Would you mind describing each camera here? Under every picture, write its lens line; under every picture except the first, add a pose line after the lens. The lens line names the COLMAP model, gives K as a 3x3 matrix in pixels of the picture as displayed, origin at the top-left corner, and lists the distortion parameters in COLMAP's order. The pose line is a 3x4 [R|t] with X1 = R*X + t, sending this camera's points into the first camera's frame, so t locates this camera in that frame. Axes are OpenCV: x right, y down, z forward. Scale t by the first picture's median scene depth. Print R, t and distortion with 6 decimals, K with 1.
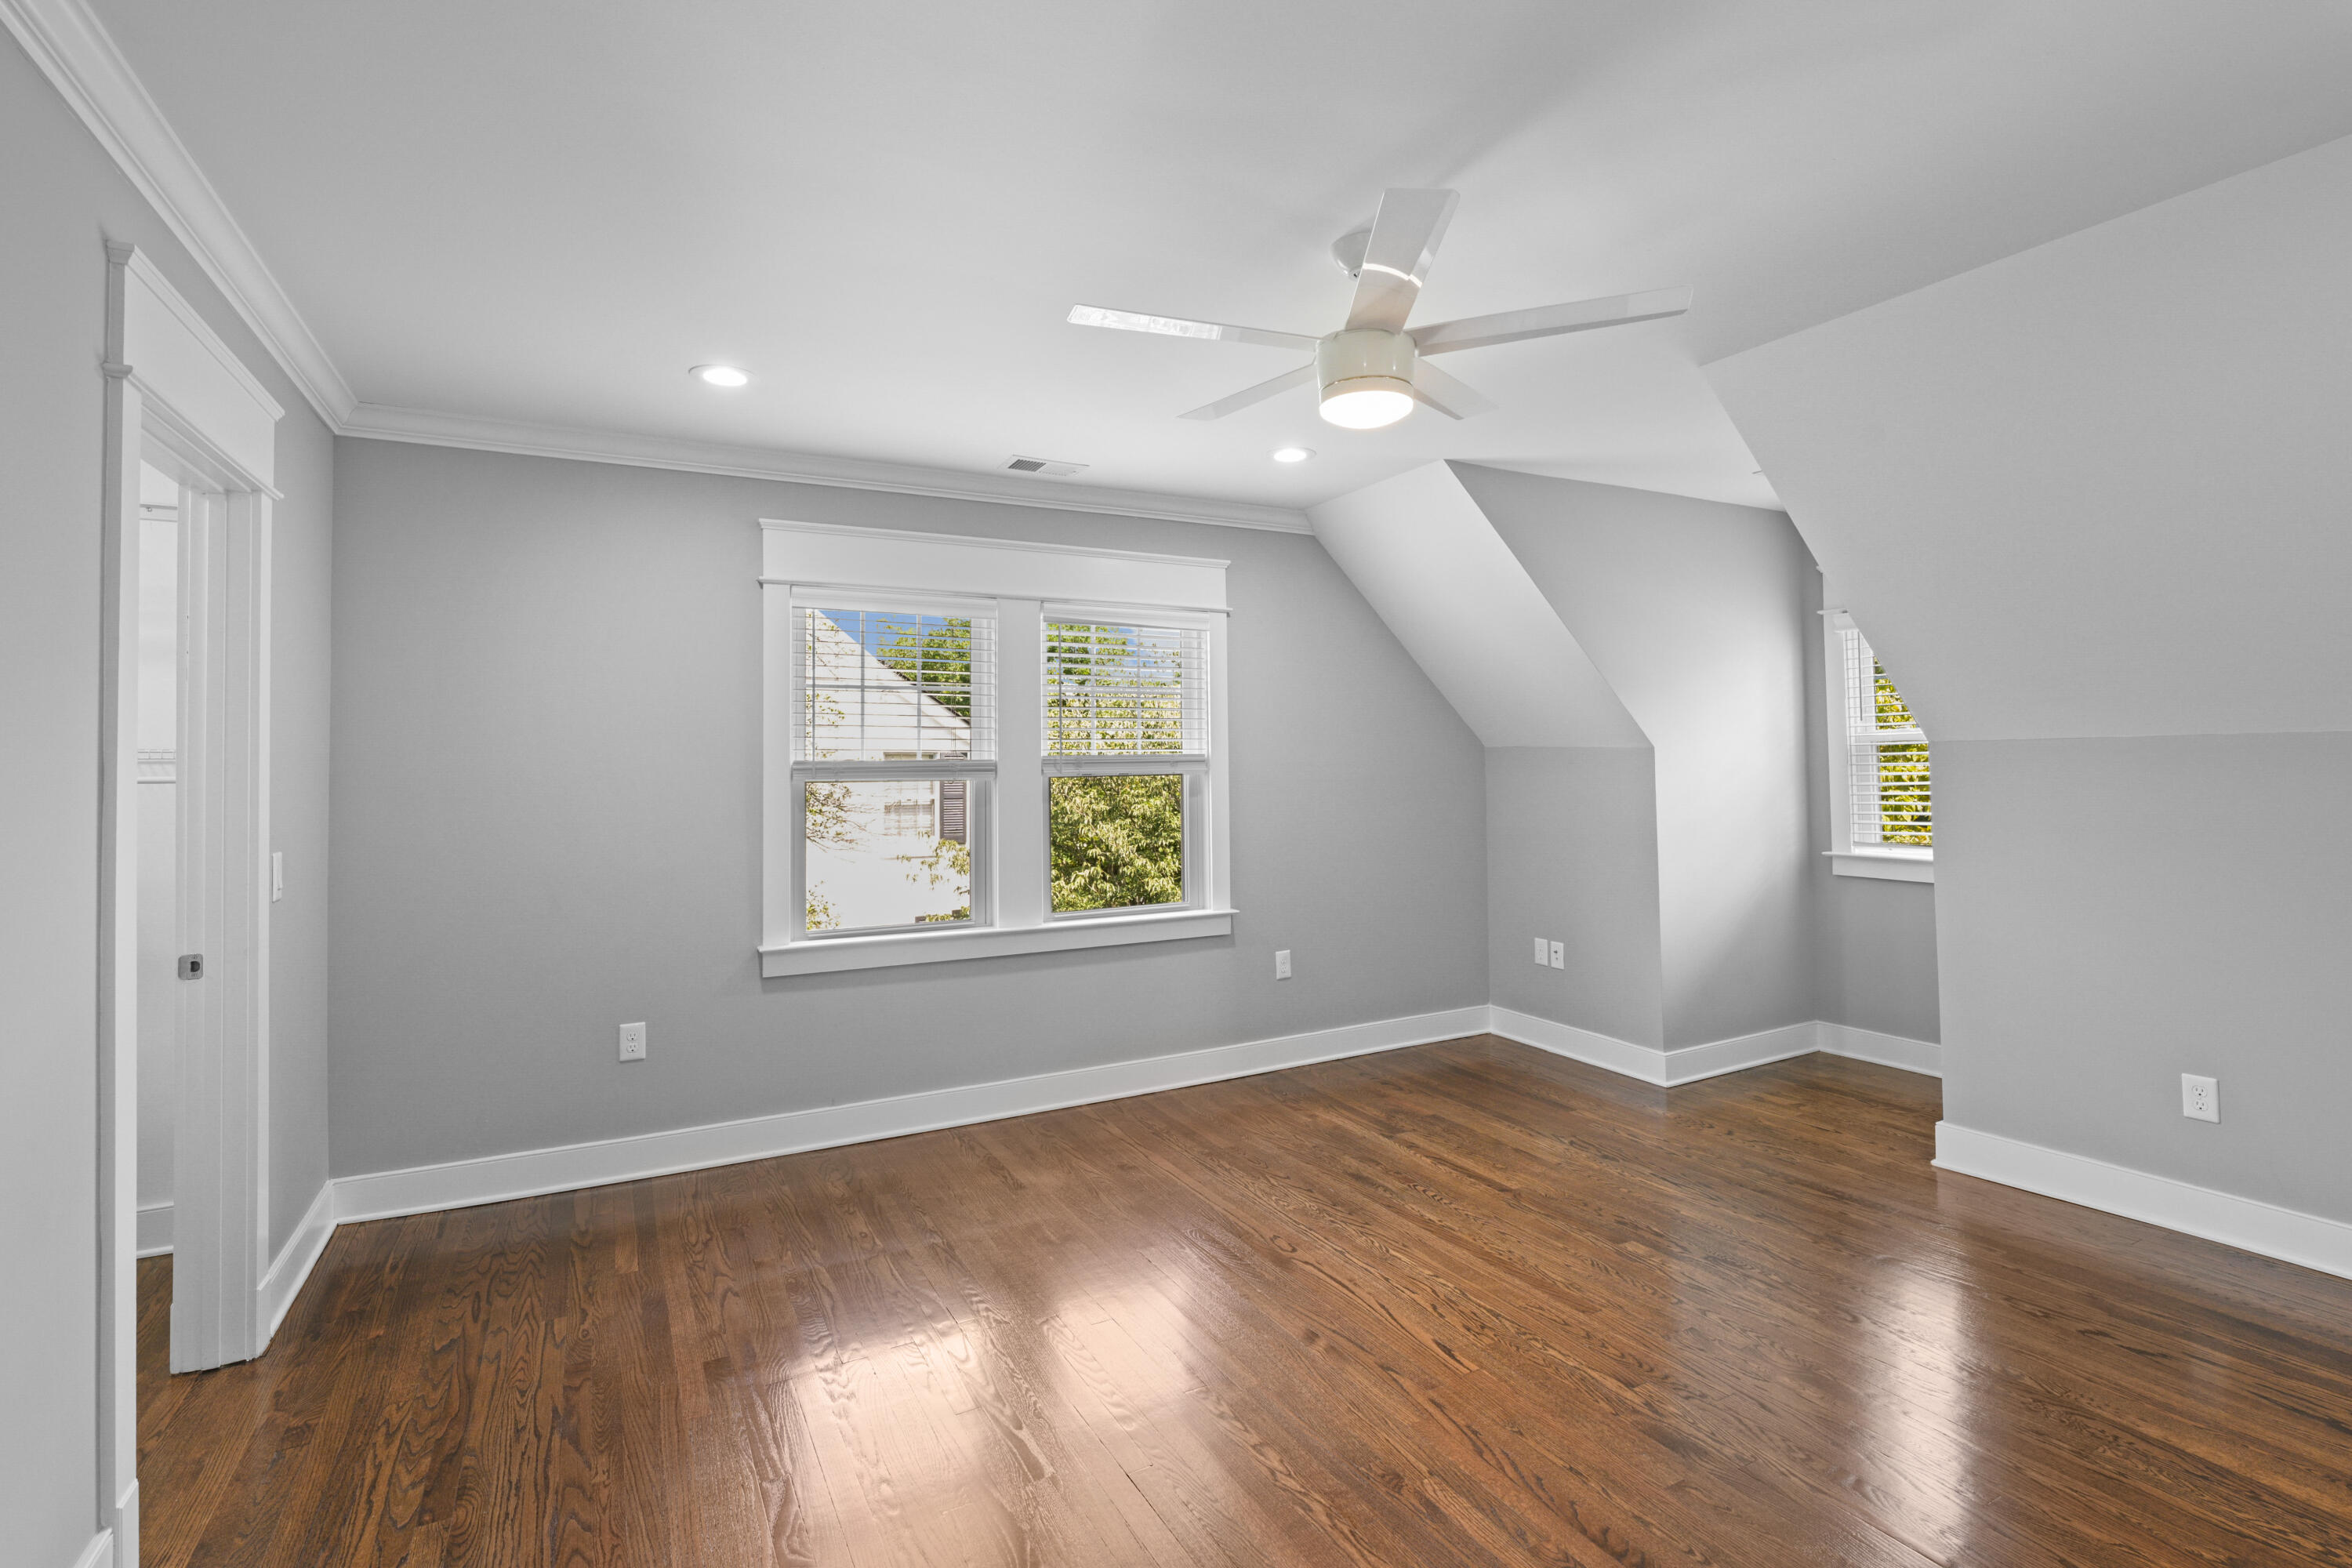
lens RADIAL K [[1079.0, 0, 1158.5], [0, 1079.0, 746.3], [0, 0, 1]] dist [-0.011796, 0.001596]
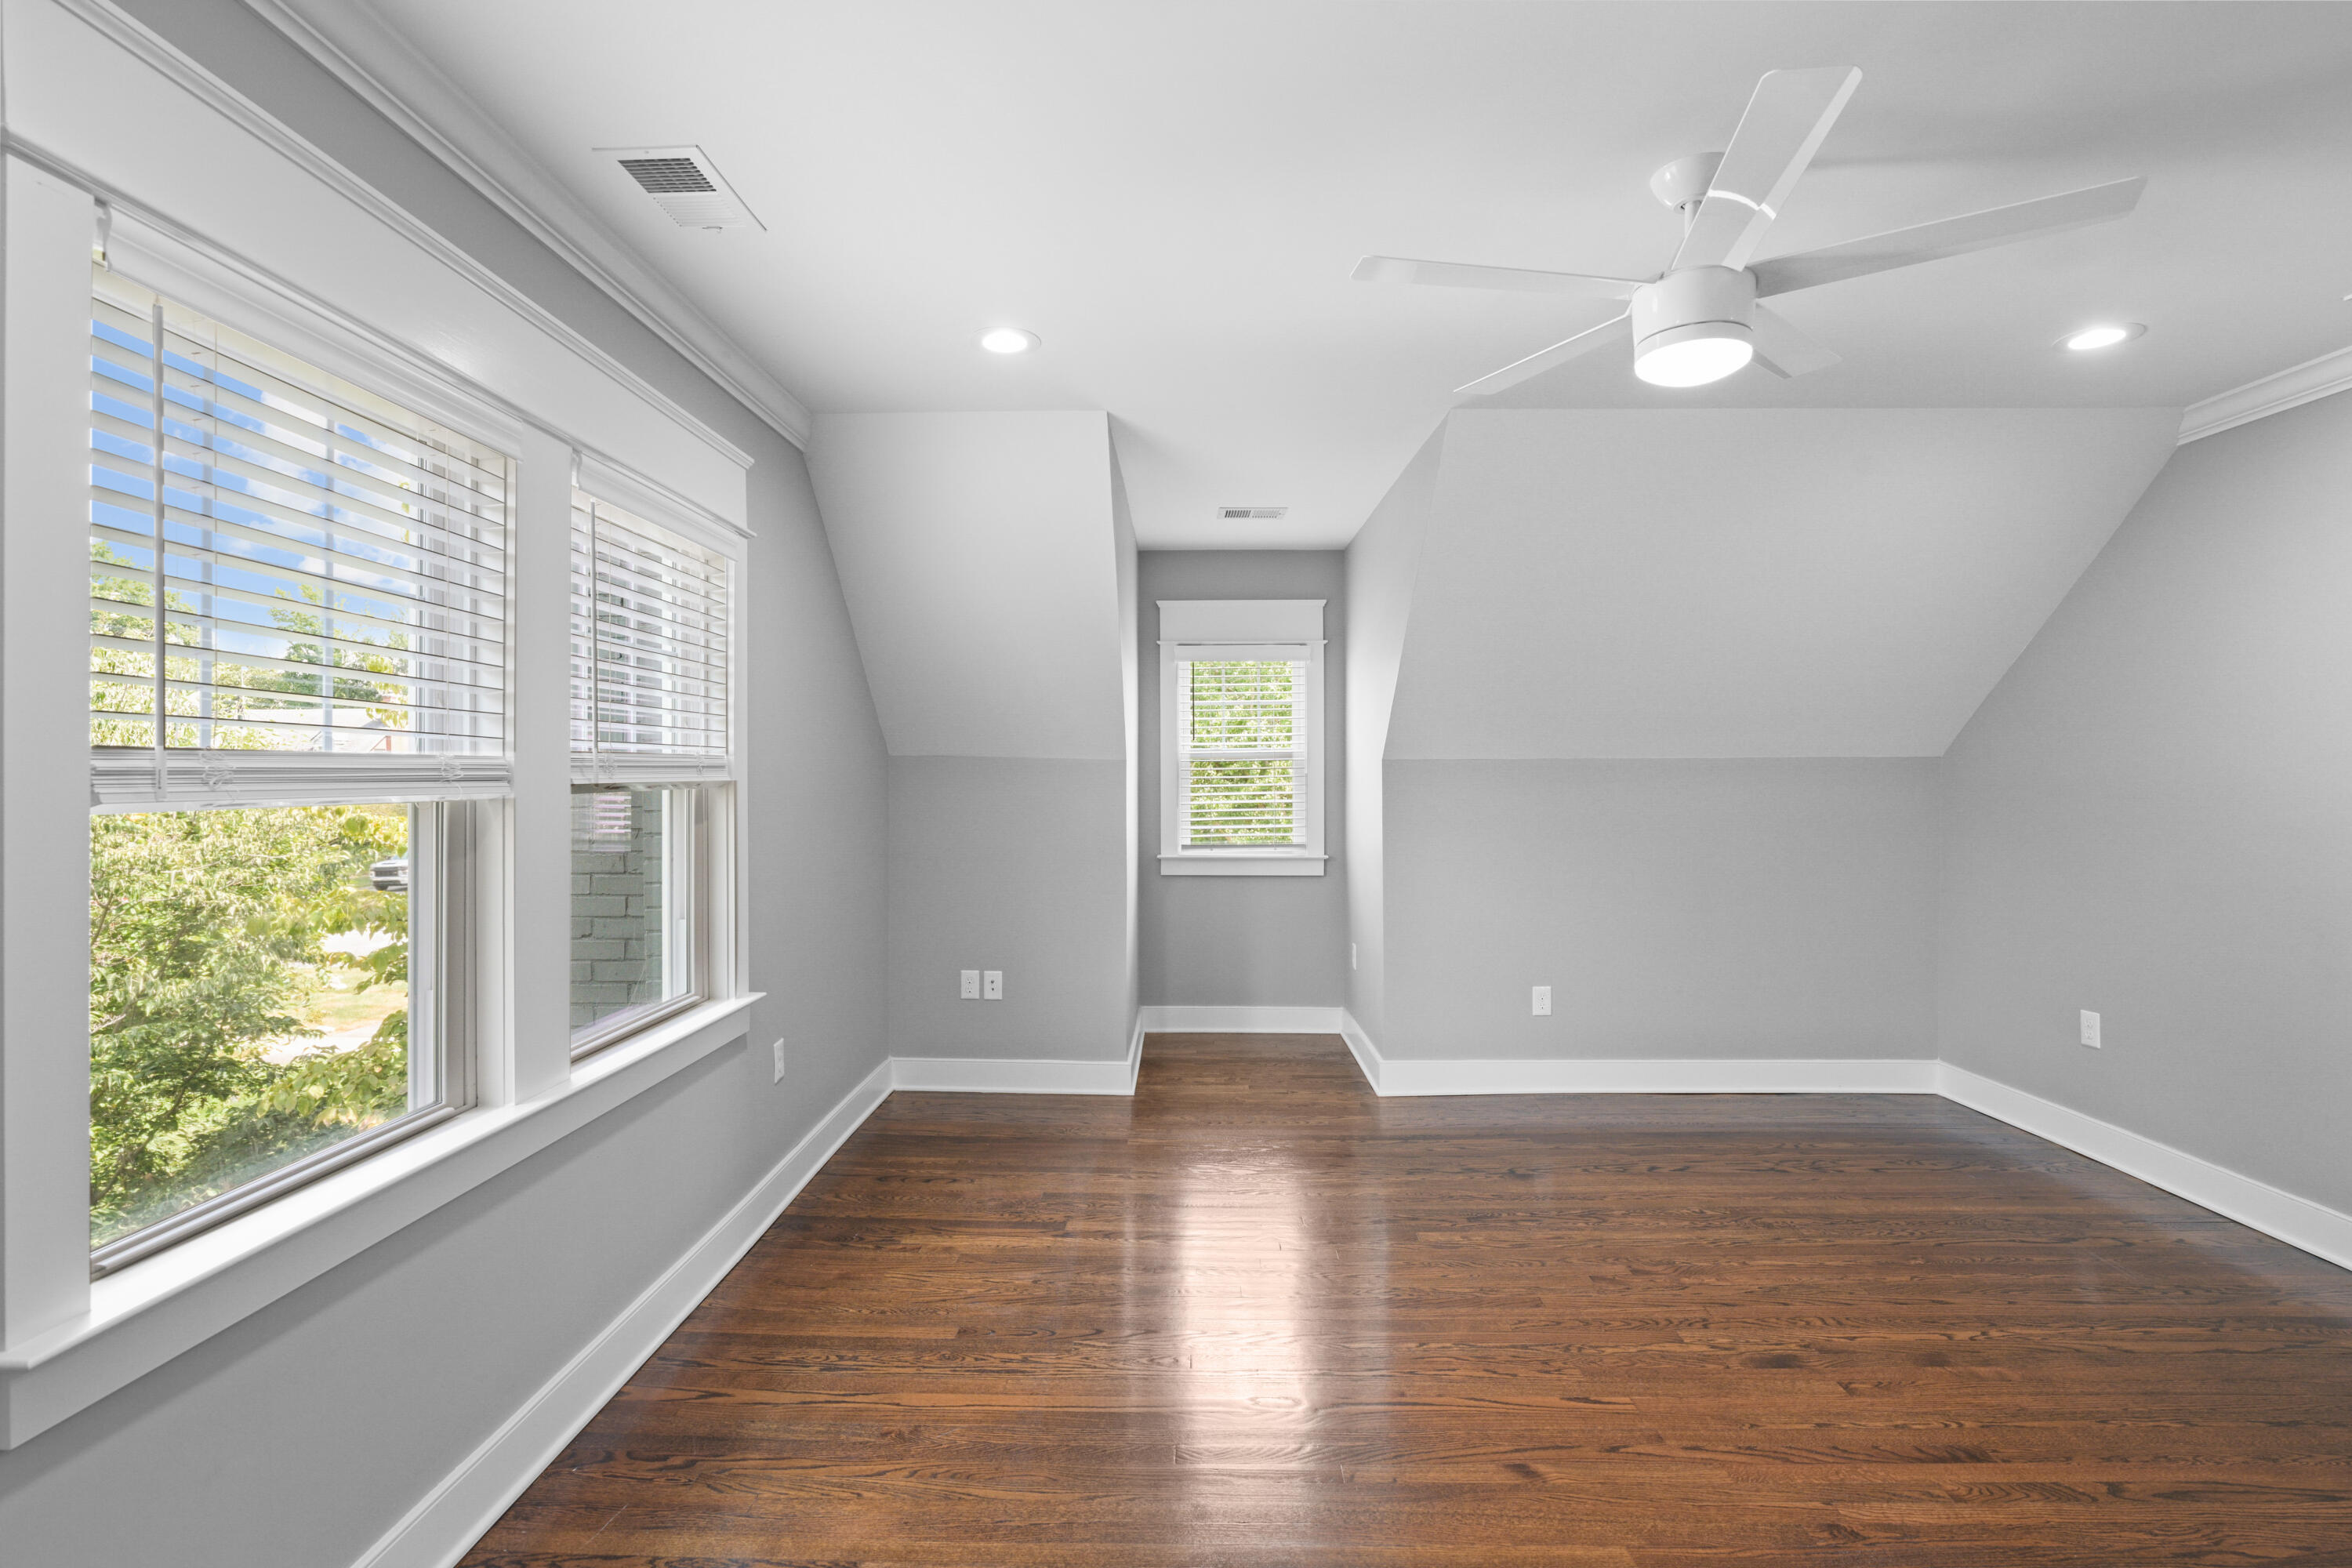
lens RADIAL K [[1079.0, 0, 1172.0], [0, 1079.0, 782.4], [0, 0, 1]] dist [-0.011796, 0.001596]
pose [[0.486666, 0.004328, 0.873577, -0.463467], [-0.019848, 0.999784, 0.006105, 0.018323], [-0.873362, -0.020310, 0.486647, 0.560344]]
